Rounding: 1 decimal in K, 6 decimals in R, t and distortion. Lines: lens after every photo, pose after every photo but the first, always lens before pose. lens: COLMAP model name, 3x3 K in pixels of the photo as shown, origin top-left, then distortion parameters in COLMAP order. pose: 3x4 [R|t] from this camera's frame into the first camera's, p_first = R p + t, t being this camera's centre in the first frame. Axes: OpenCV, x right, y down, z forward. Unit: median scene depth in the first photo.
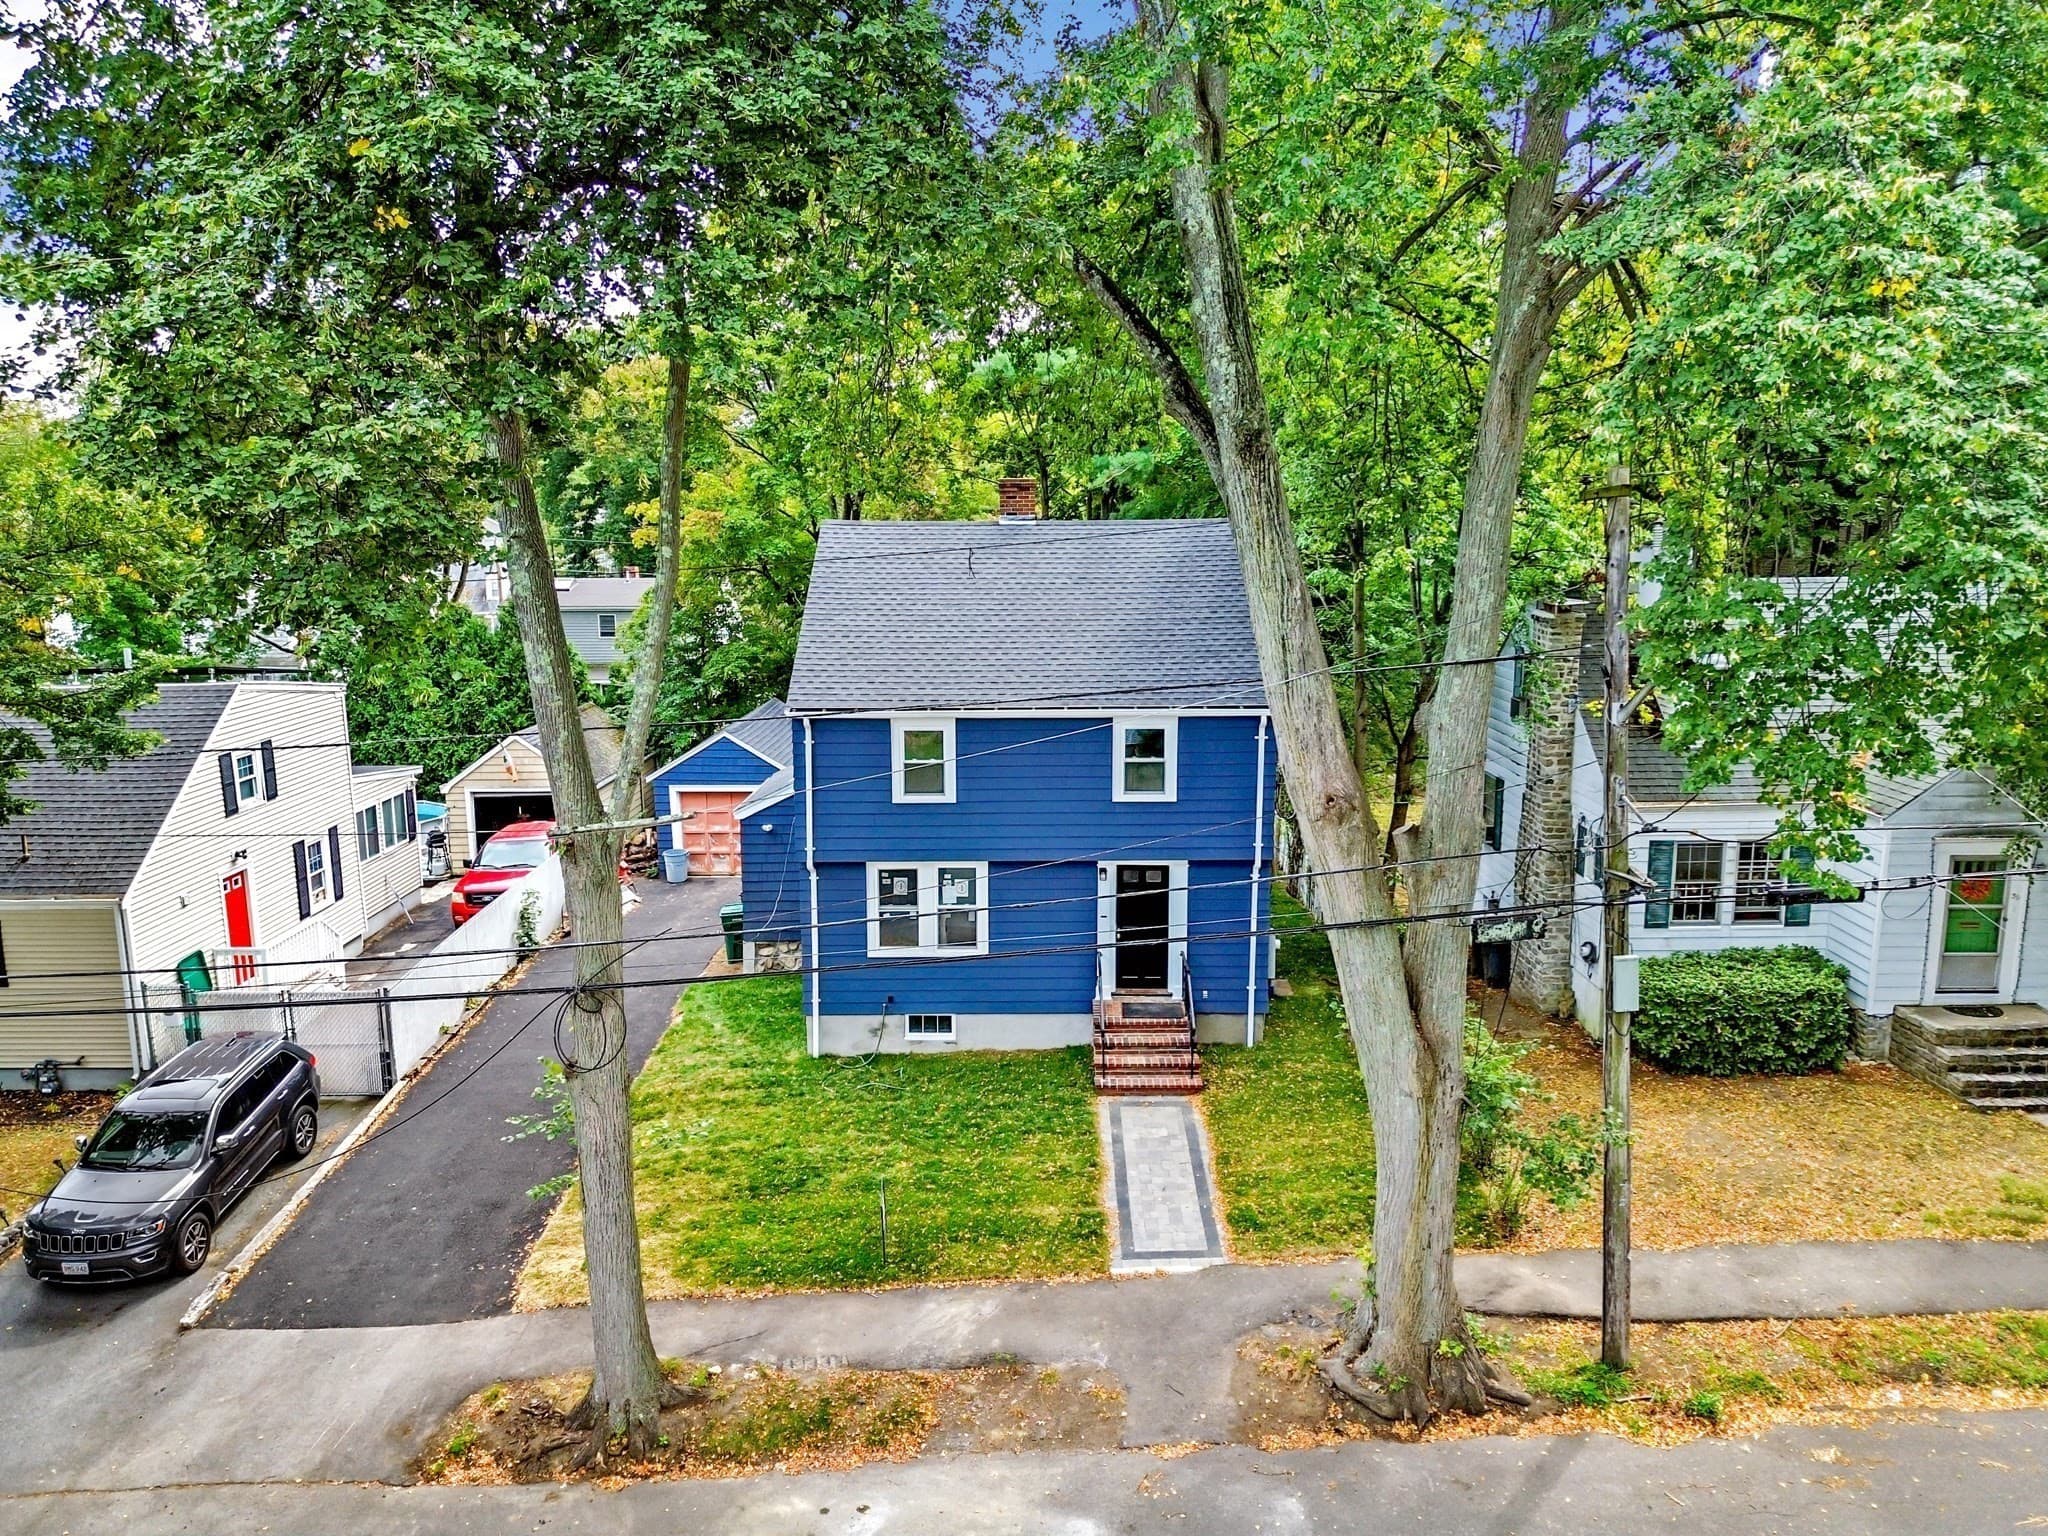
lens RADIAL K [[1463.7, 0, 1024.0], [0, 1463.7, 768.0], [0, 0, 1]] dist [0.120805, -0.120763]
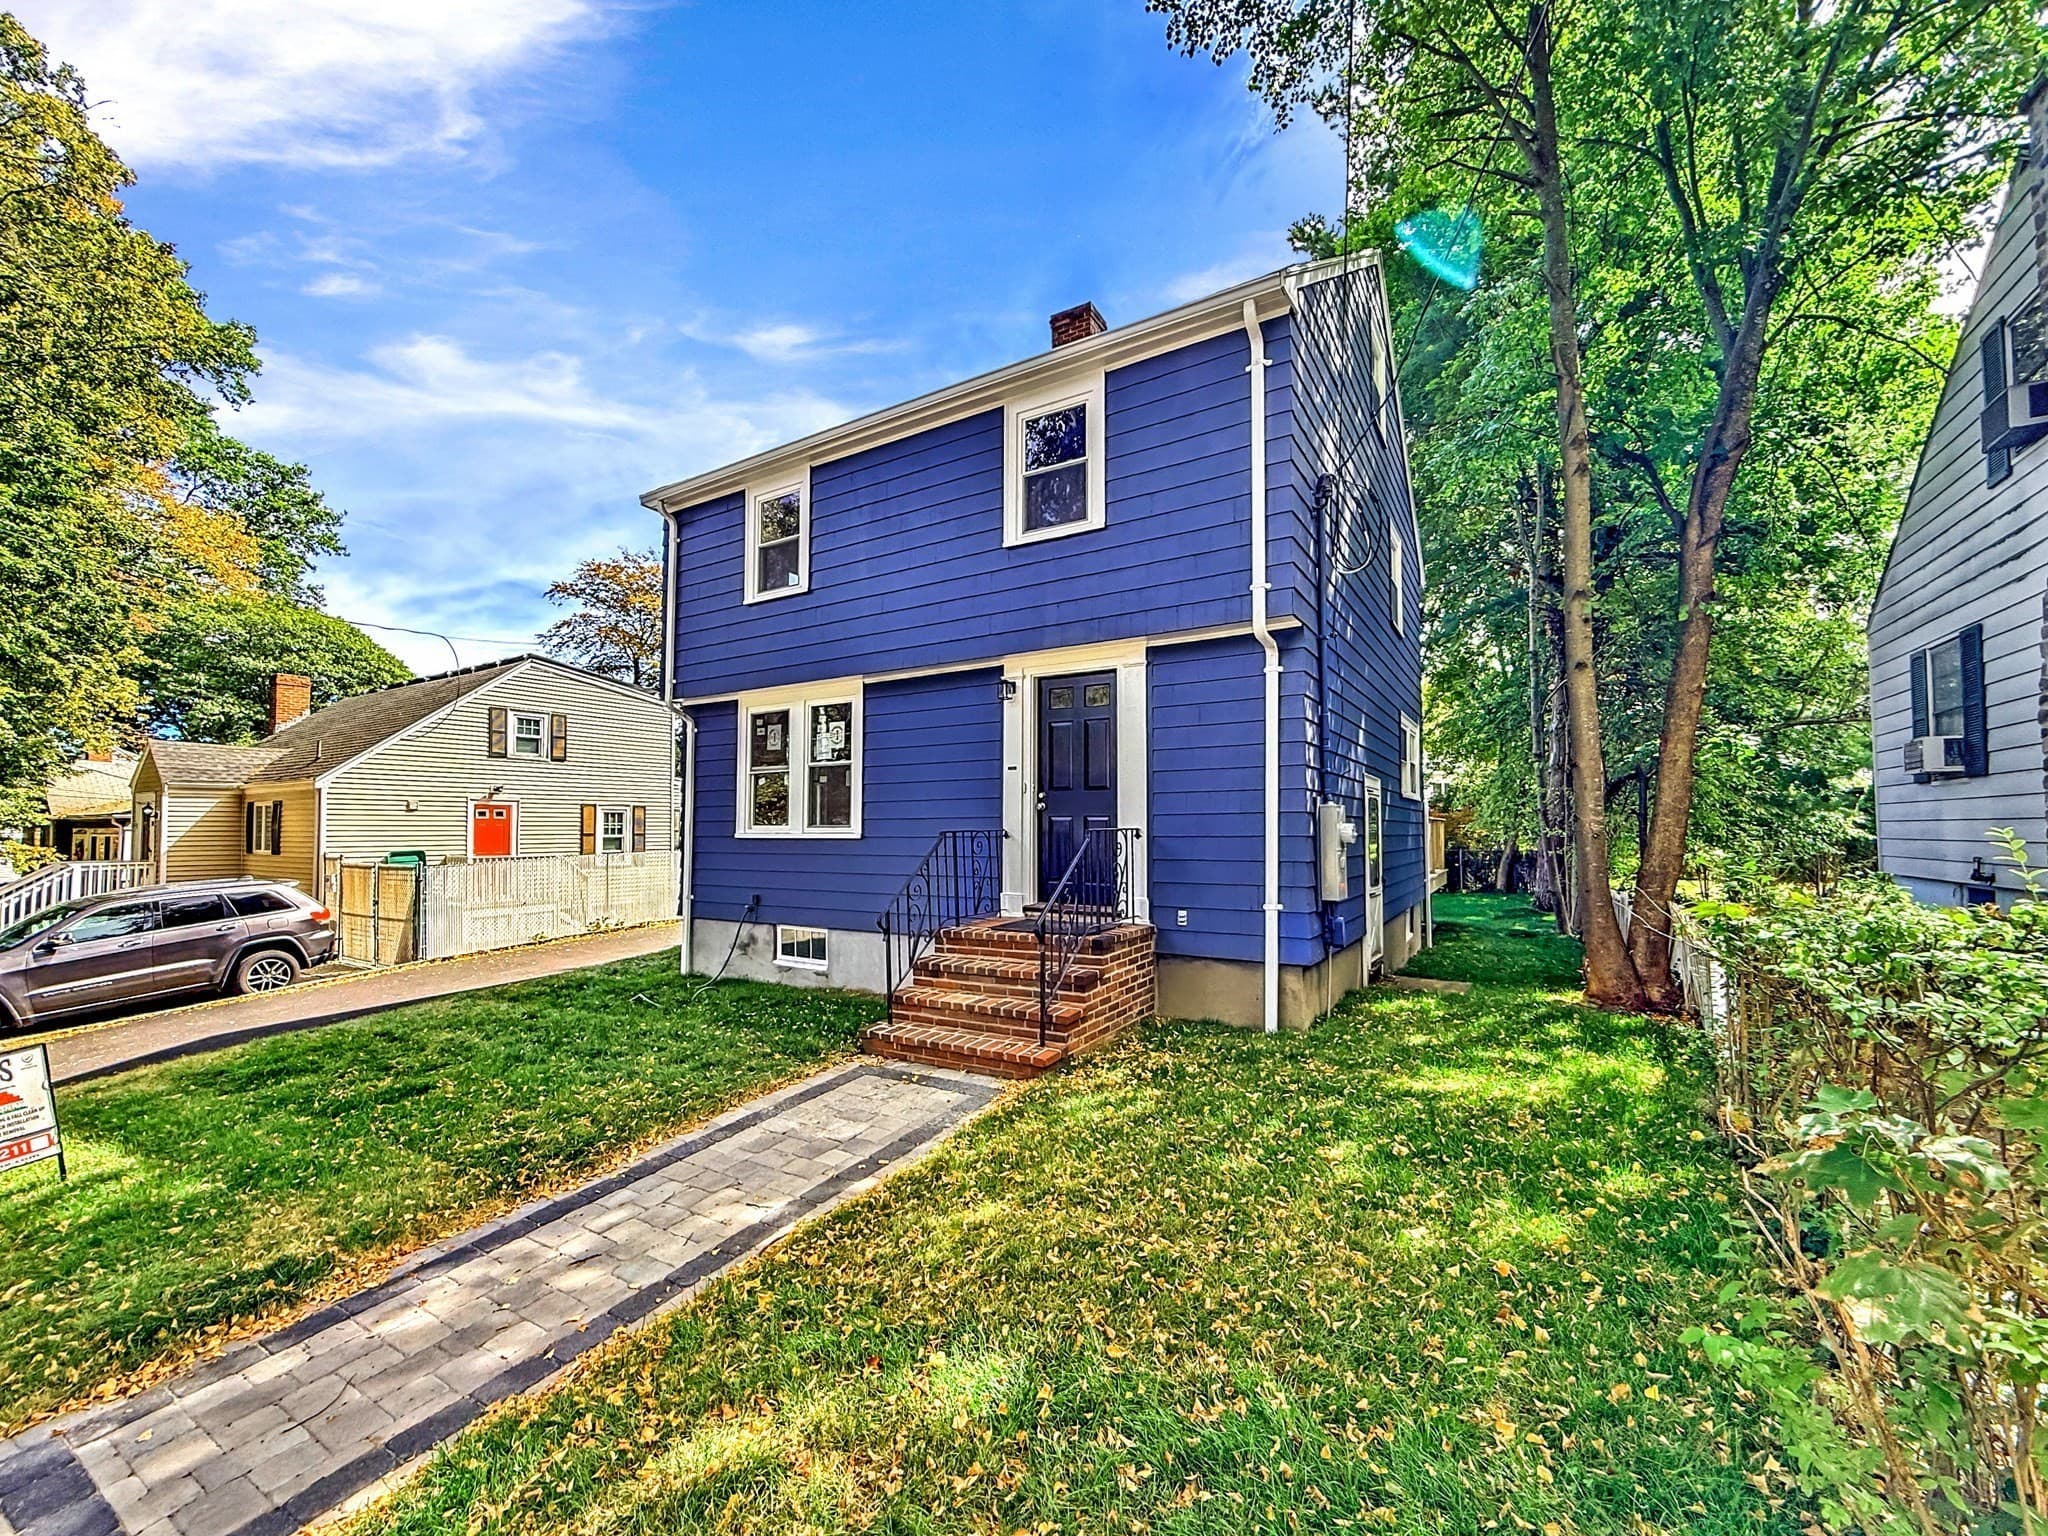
lens RADIAL K [[842.2, 0, 1015.0], [0, 842.2, 798.5], [0, 0, 1]] dist [0.002487, -0.000393]
pose [[0.848442, -0.018922, -0.528950, 0.231154], [-0.093766, 0.978180, -0.185395, 0.174489], [0.520916, 0.206895, 0.828155, 0.727404]]
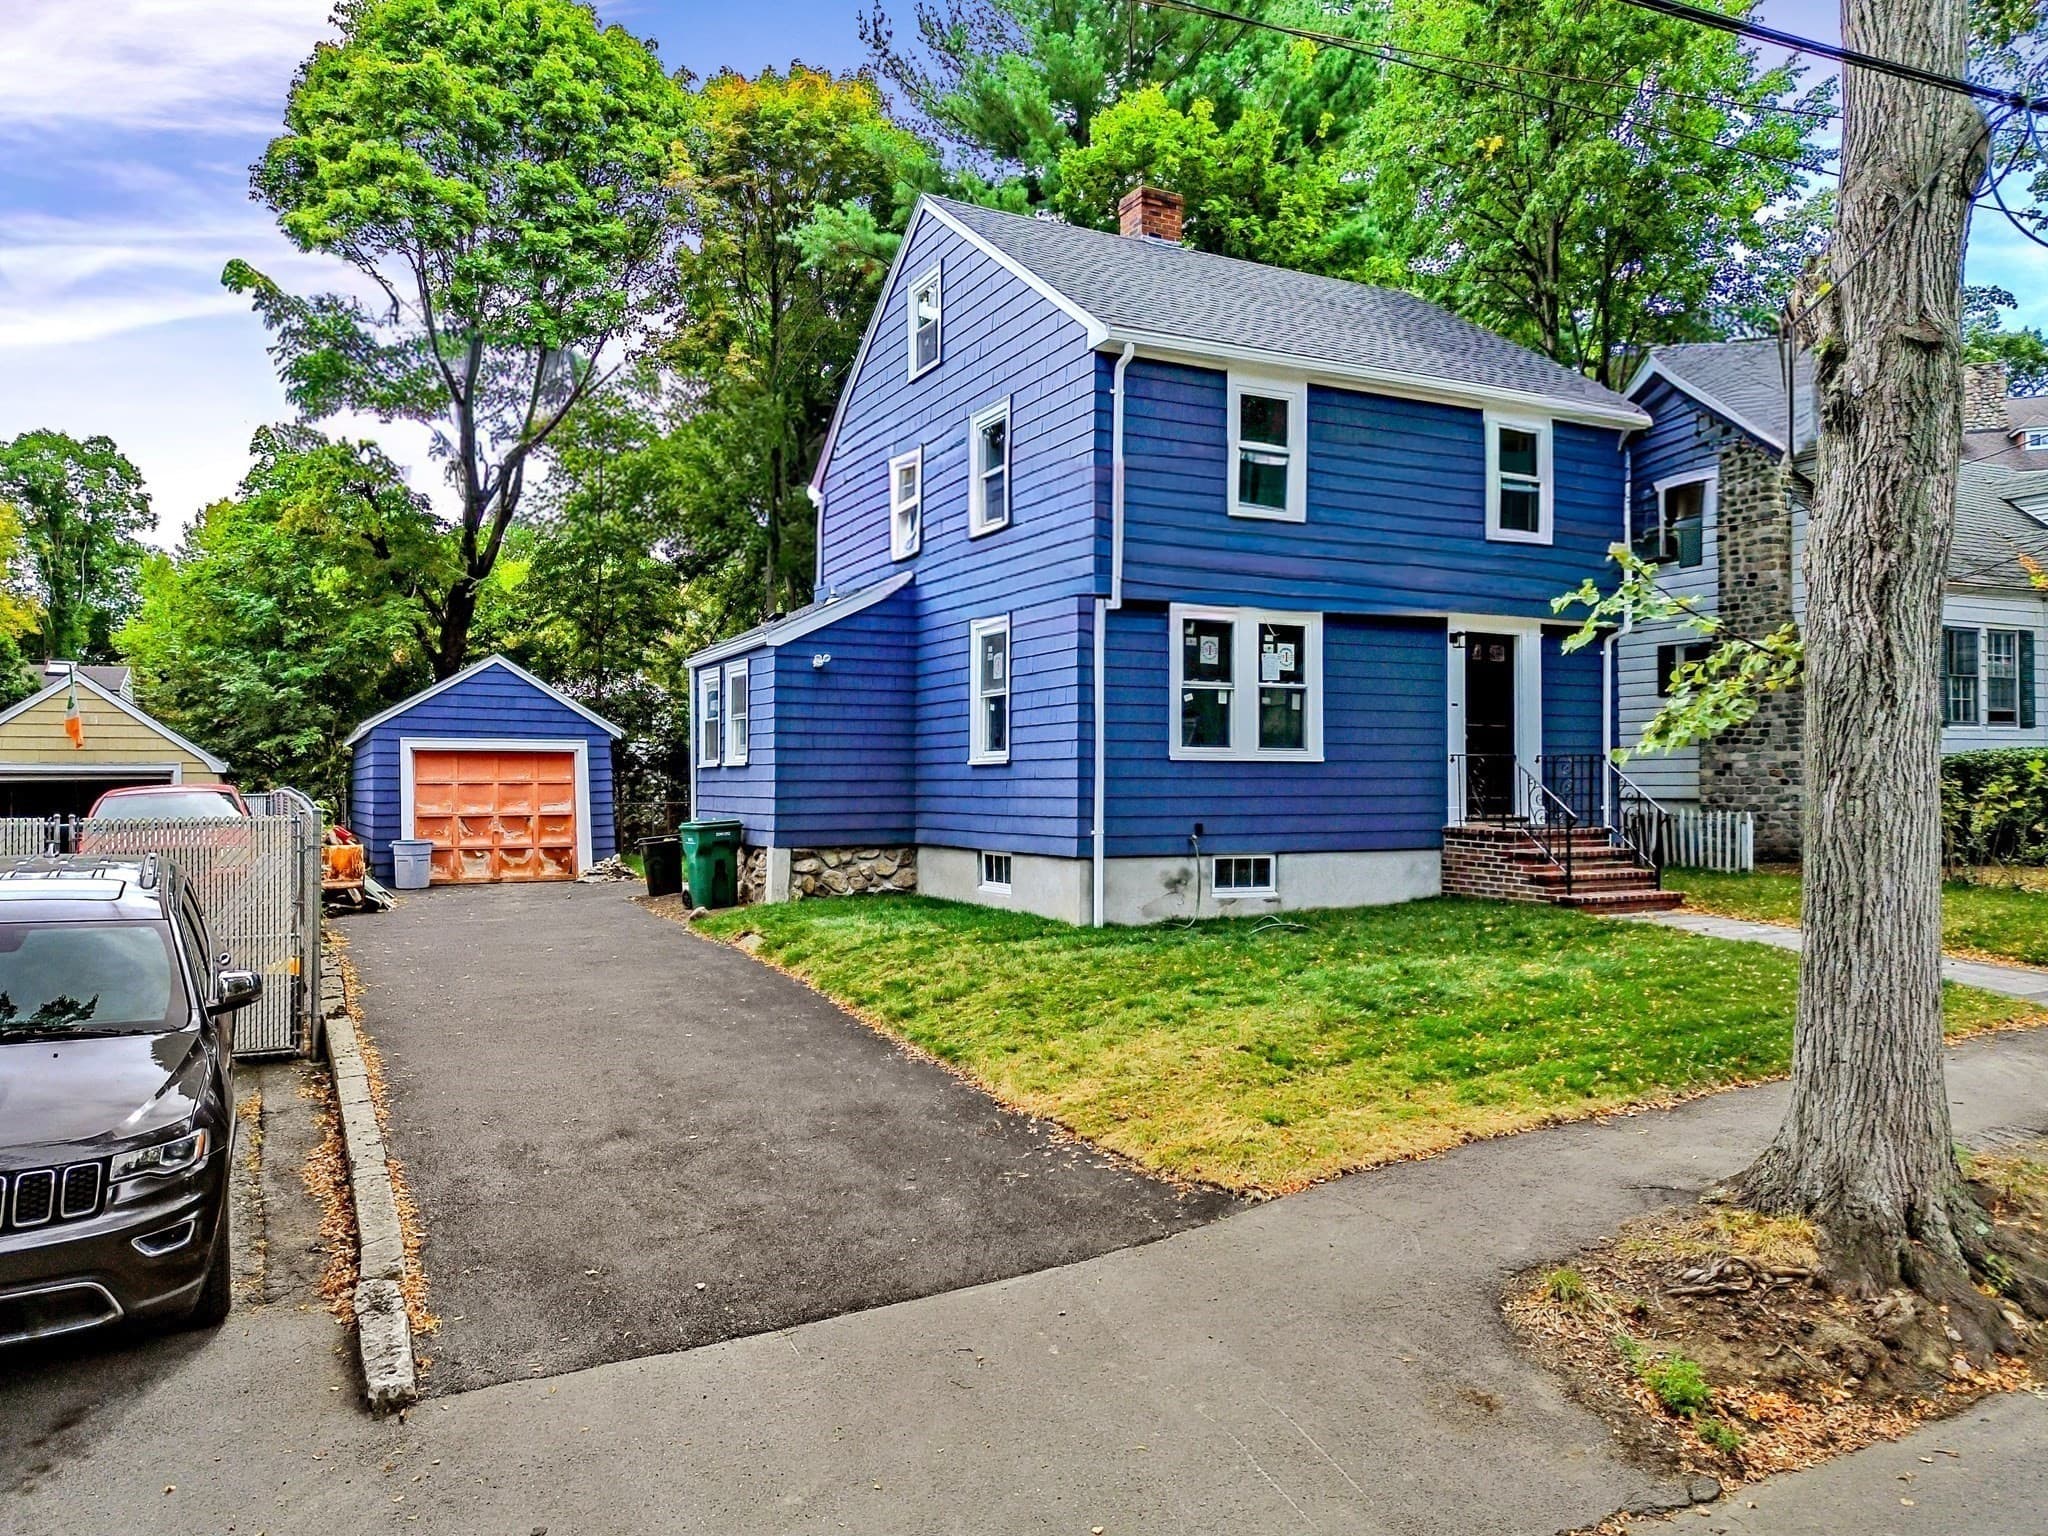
lens RADIAL K [[1463.7, 0, 1024.0], [0, 1463.7, 768.0], [0, 0, 1]] dist [0.120805, -0.120763]
pose [[0.881306, 0.009471, 0.472451, -0.461018], [0.082361, 0.981418, -0.173308, 0.236827], [-0.465313, 0.191649, 0.864149, 0.489038]]
